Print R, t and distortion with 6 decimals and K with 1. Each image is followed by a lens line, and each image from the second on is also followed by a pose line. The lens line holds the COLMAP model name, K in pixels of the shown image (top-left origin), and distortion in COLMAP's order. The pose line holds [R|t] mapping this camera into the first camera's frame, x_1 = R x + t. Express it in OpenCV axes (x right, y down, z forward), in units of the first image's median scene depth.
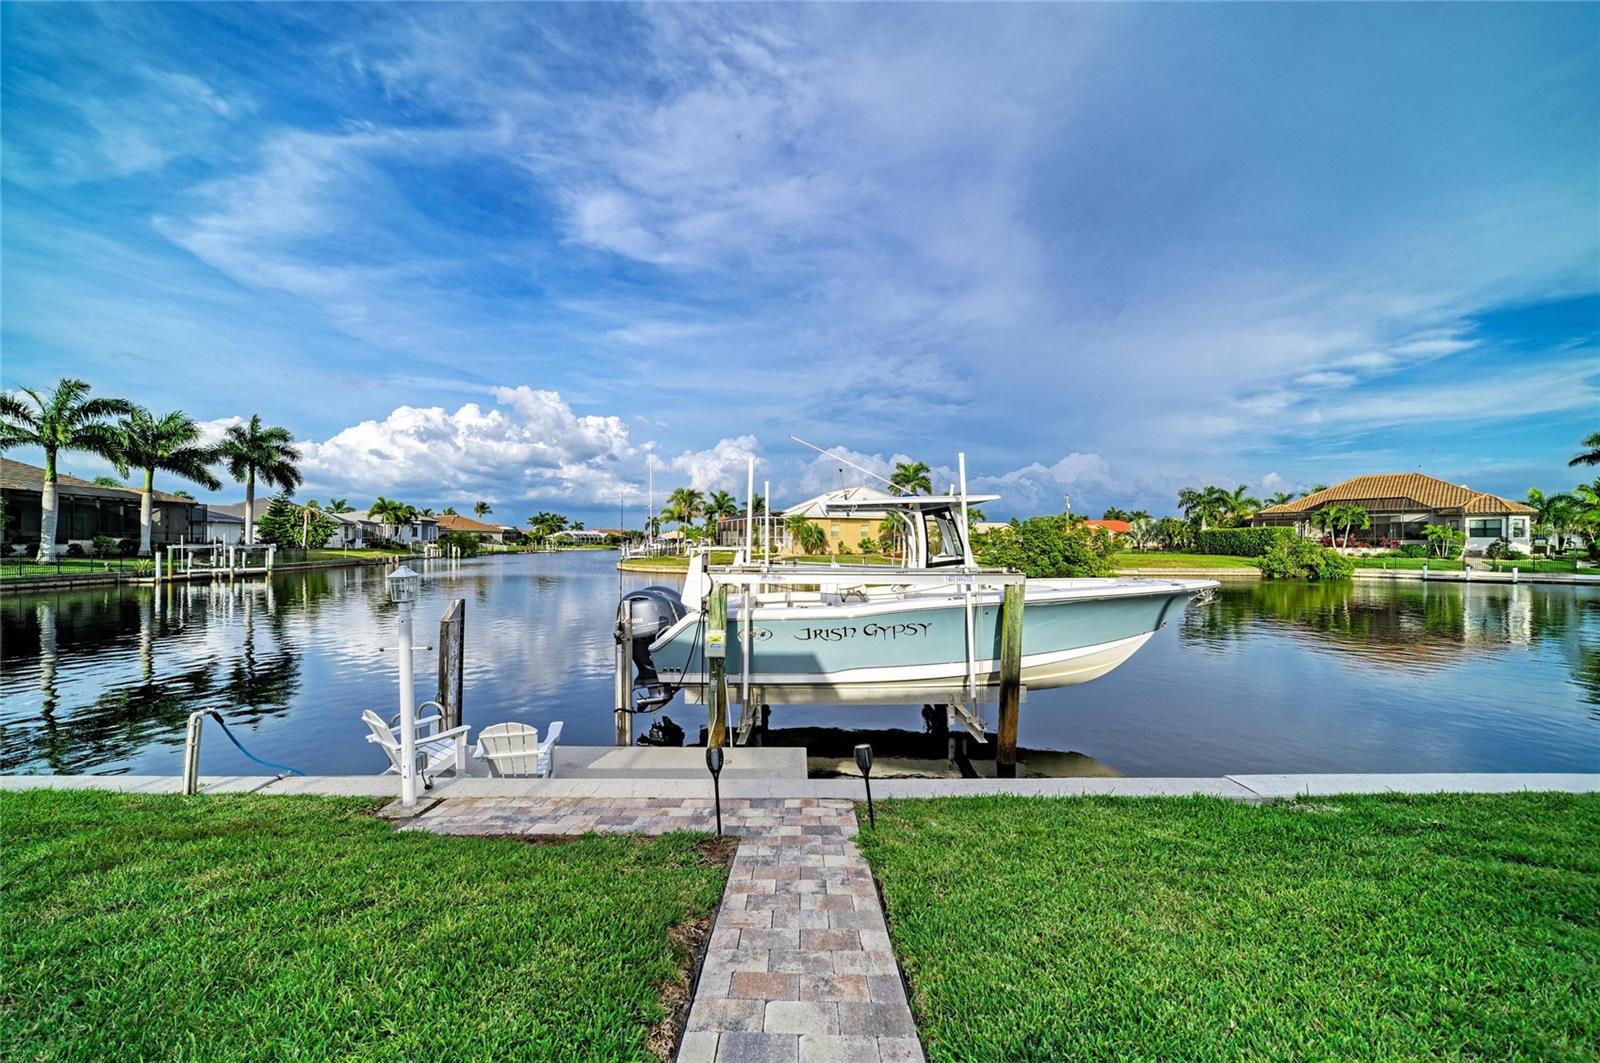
lens RADIAL K [[586.3, 0, 802.6], [0, 586.3, 535.4], [0, 0, 1]] dist [-0.014363, 0.004229]
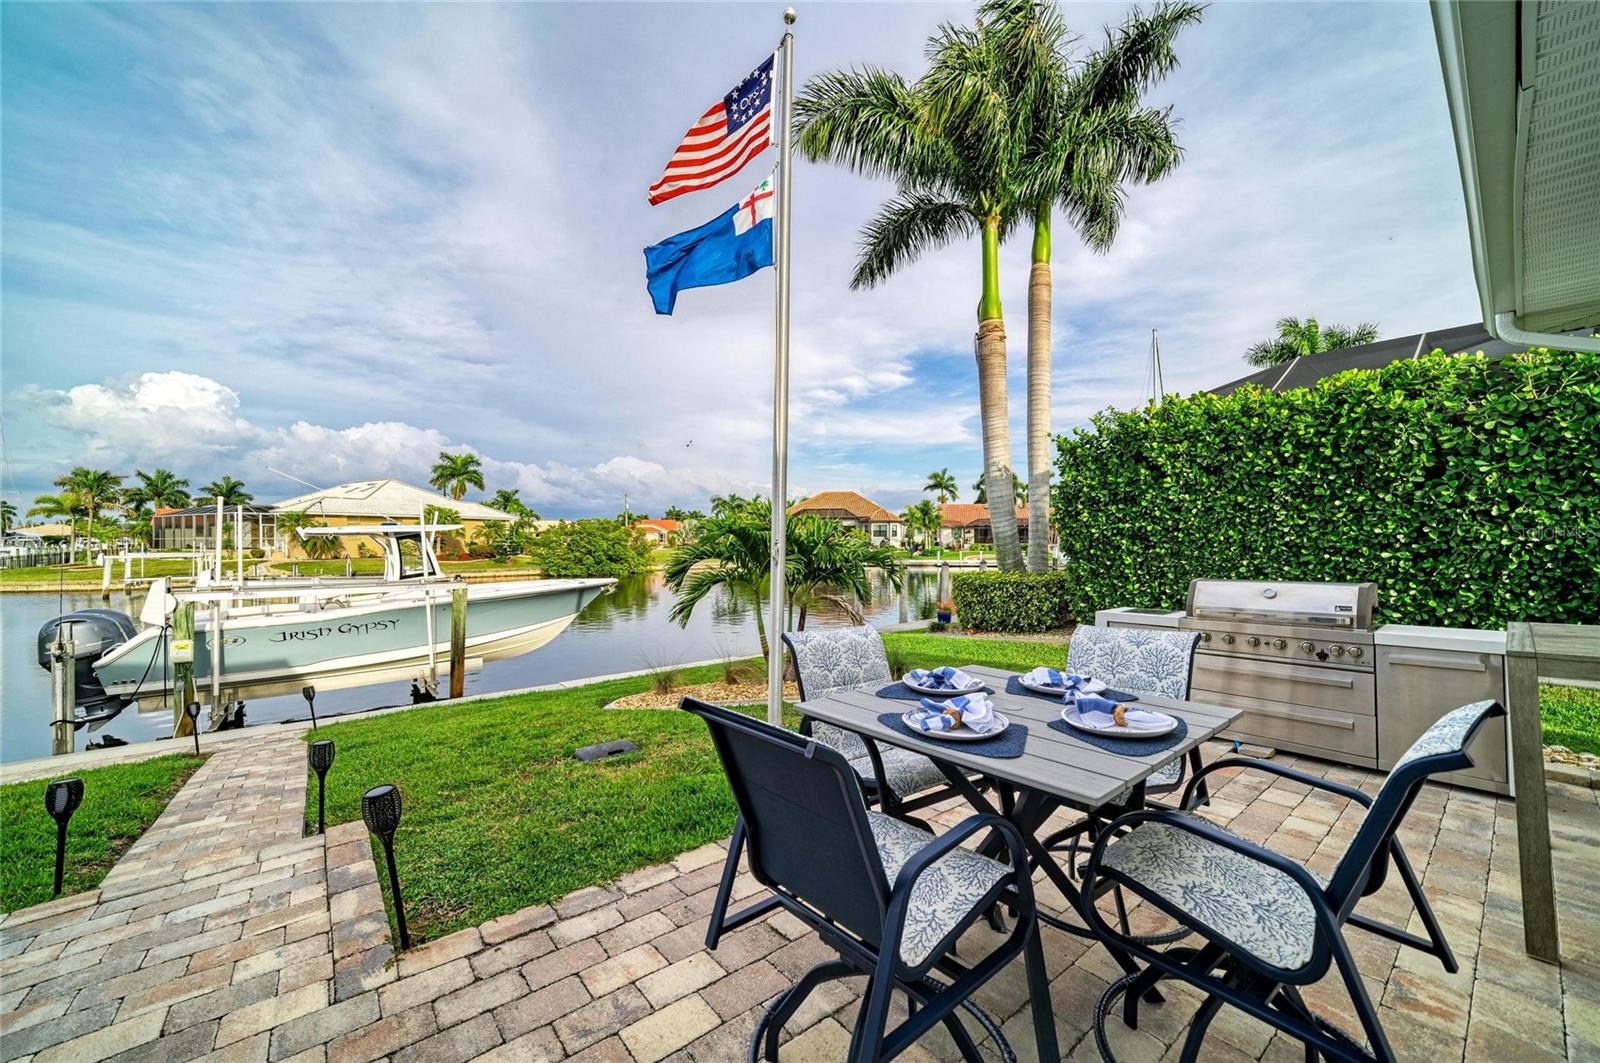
lens RADIAL K [[607.3, 0, 803.6], [0, 607.3, 540.3], [0, 0, 1]] dist [-0.011147, 0.003510]
pose [[0.774236, -0.006242, 0.632866, 0.009069], [-0.003339, 0.999897, 0.013946, -0.010179], [-0.632888, -0.012911, 0.774135, -0.117898]]
